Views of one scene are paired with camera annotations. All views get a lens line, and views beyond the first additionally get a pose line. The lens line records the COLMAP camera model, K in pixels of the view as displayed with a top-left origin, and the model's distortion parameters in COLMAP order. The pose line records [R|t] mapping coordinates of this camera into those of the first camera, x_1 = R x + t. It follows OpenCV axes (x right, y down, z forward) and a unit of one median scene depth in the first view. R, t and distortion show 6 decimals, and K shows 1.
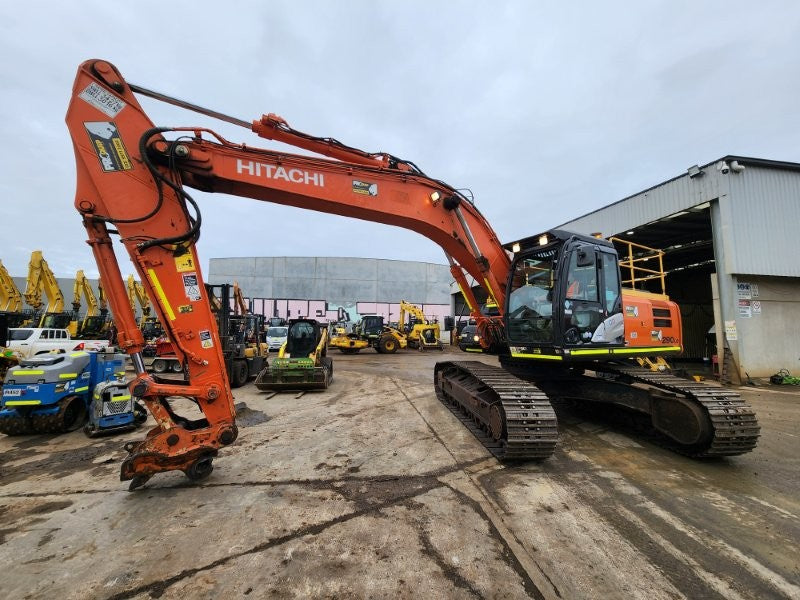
lens RADIAL K [[322.8, 0, 395.5], [0, 322.8, 302.1], [0, 0, 1]] dist [-0.001640, 0.000812]
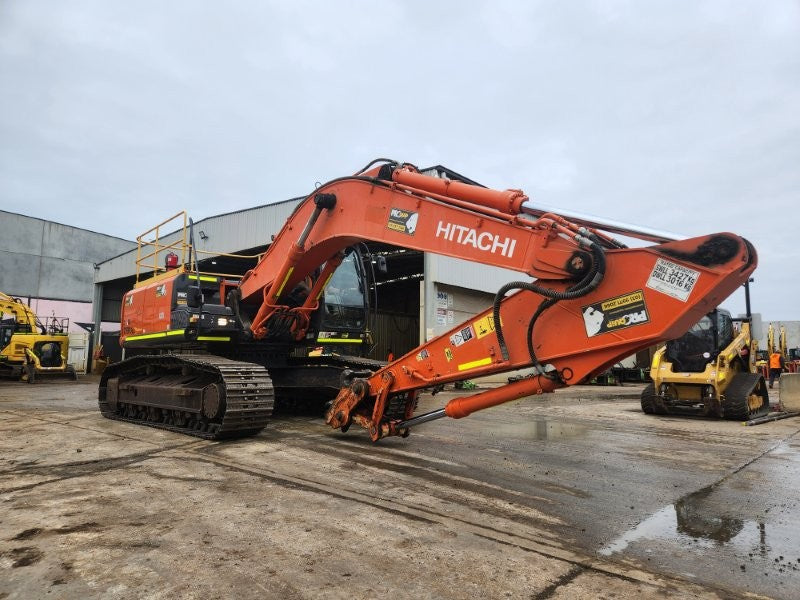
lens RADIAL K [[530.0, 0, 405.5], [0, 530.0, 307.4], [0, 0, 1]] dist [0.025721, -0.019782]
pose [[0.751930, 0.067327, 0.655796, -0.212652], [-0.063107, 0.997554, -0.030055, 0.089928], [-0.656215, -0.018786, 0.754340, -0.371339]]
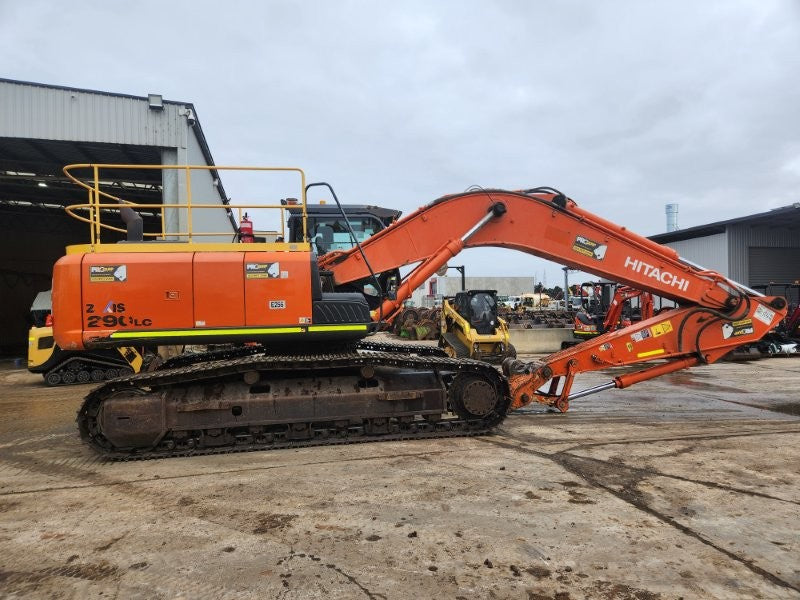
lens RADIAL K [[537.0, 0, 399.4], [0, 537.0, 279.4], [0, 0, 1]] dist [0.085420, -0.044108]
pose [[-0.114903, 0.045576, 0.992331, -0.946364], [-0.083823, 0.994939, -0.055402, 0.099493], [-0.989834, -0.089546, -0.110501, 1.084887]]
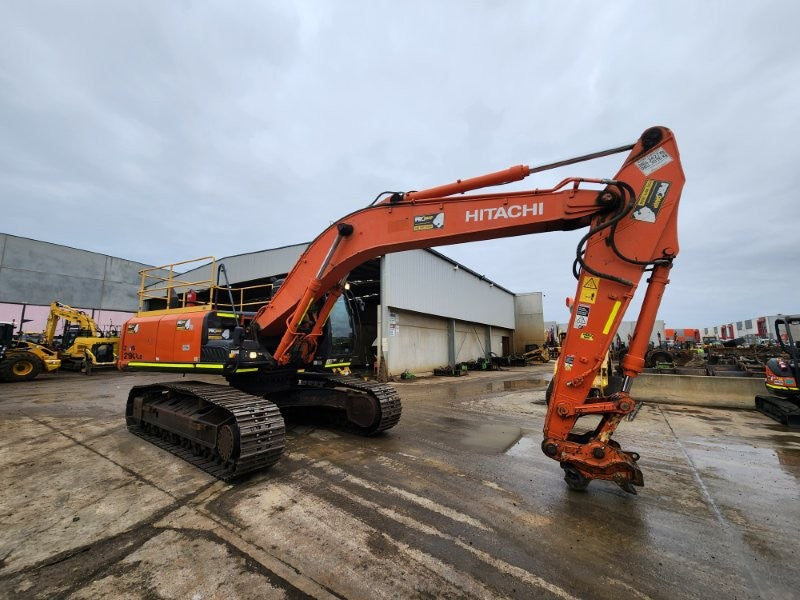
lens RADIAL K [[322.8, 0, 392.9], [0, 322.8, 300.2], [0, 0, 1]] dist [-0.001640, 0.000812]
pose [[0.664664, 0.095833, 0.740971, -0.087042], [-0.060535, 0.995387, -0.074437, -0.009198], [-0.744686, 0.004621, 0.667399, -0.020387]]
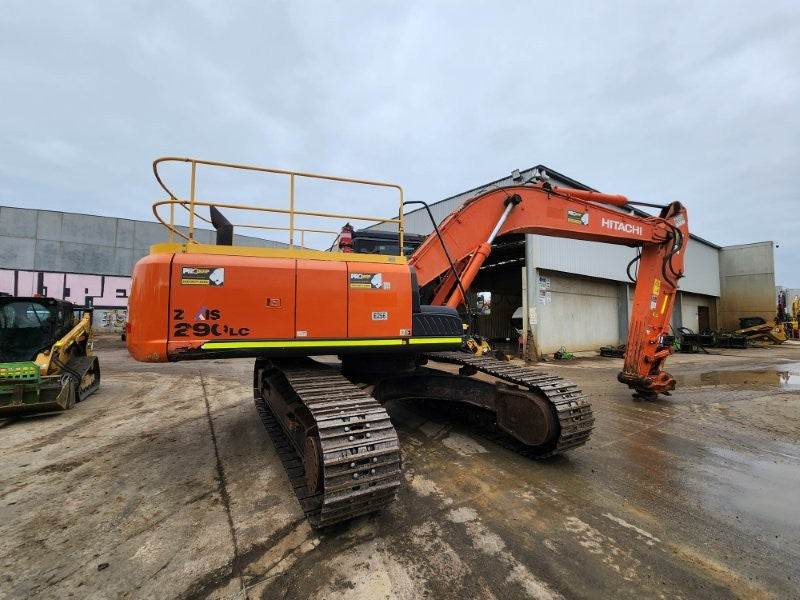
lens RADIAL K [[322.8, 0, 396.8], [0, 322.8, 299.8], [0, 0, 1]] dist [-0.001640, 0.000812]
pose [[0.899404, 0.021589, 0.436584, 0.137287], [-0.038074, 0.998853, 0.029043, 0.026945], [-0.435457, -0.042744, 0.899194, 0.292721]]
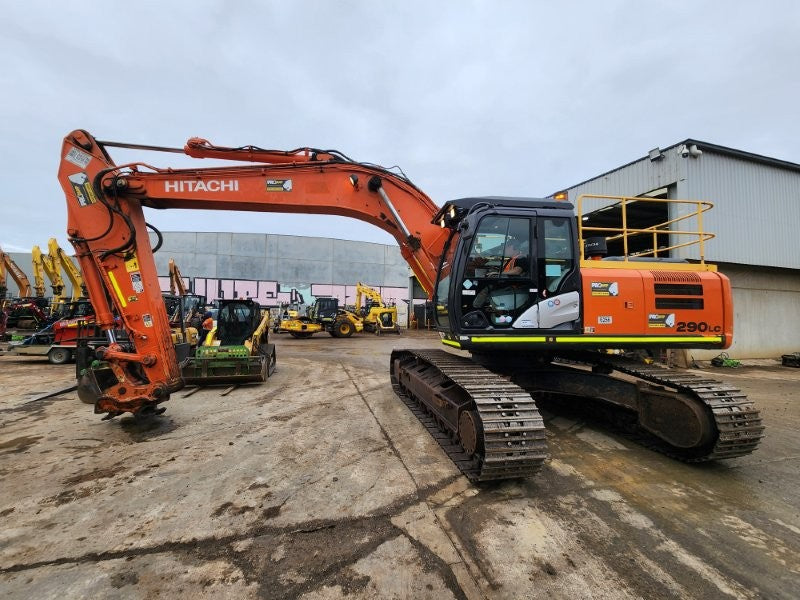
lens RADIAL K [[322.8, 0, 396.4], [0, 322.8, 301.7], [0, 0, 1]] dist [-0.001640, 0.000812]
pose [[0.991113, 0.009439, 0.132684, 0.027459], [-0.016142, 0.998642, 0.049533, 0.018823], [-0.132037, -0.051234, 0.989920, 0.205534]]
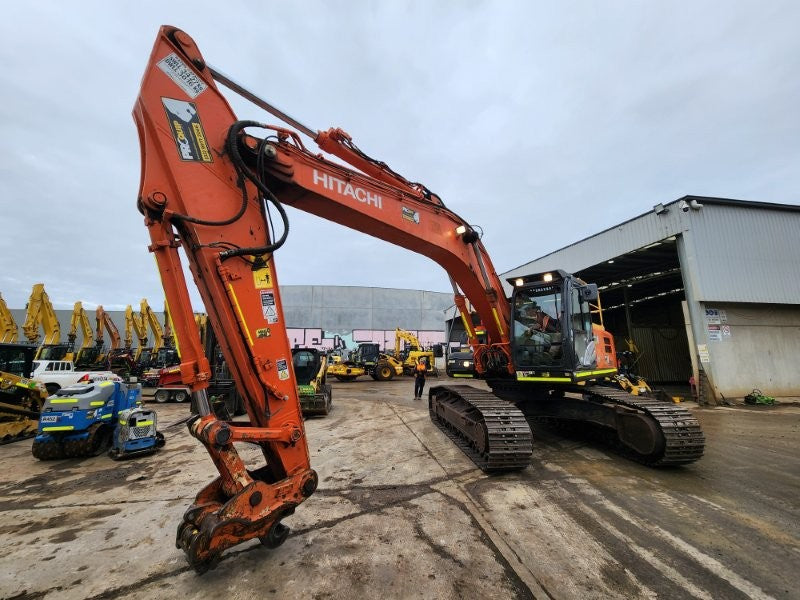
lens RADIAL K [[322.8, 0, 394.6], [0, 322.8, 303.8], [0, 0, 1]] dist [-0.001640, 0.000812]
pose [[0.999846, -0.012180, 0.012615, -0.002742], [0.013114, 0.996956, -0.076855, -0.014203], [-0.011641, 0.077008, 0.996963, -0.135492]]
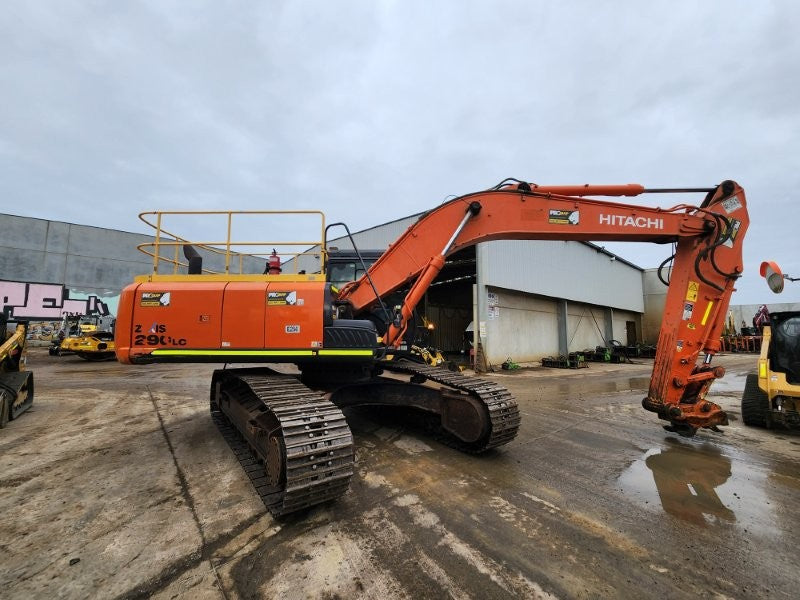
lens RADIAL K [[322.8, 0, 395.8], [0, 322.8, 299.6], [0, 0, 1]] dist [-0.001640, 0.000812]
pose [[0.840413, 0.051289, 0.539514, 0.104077], [-0.050395, 0.998594, -0.016430, 0.017635], [-0.539598, -0.013380, 0.841816, 0.209152]]
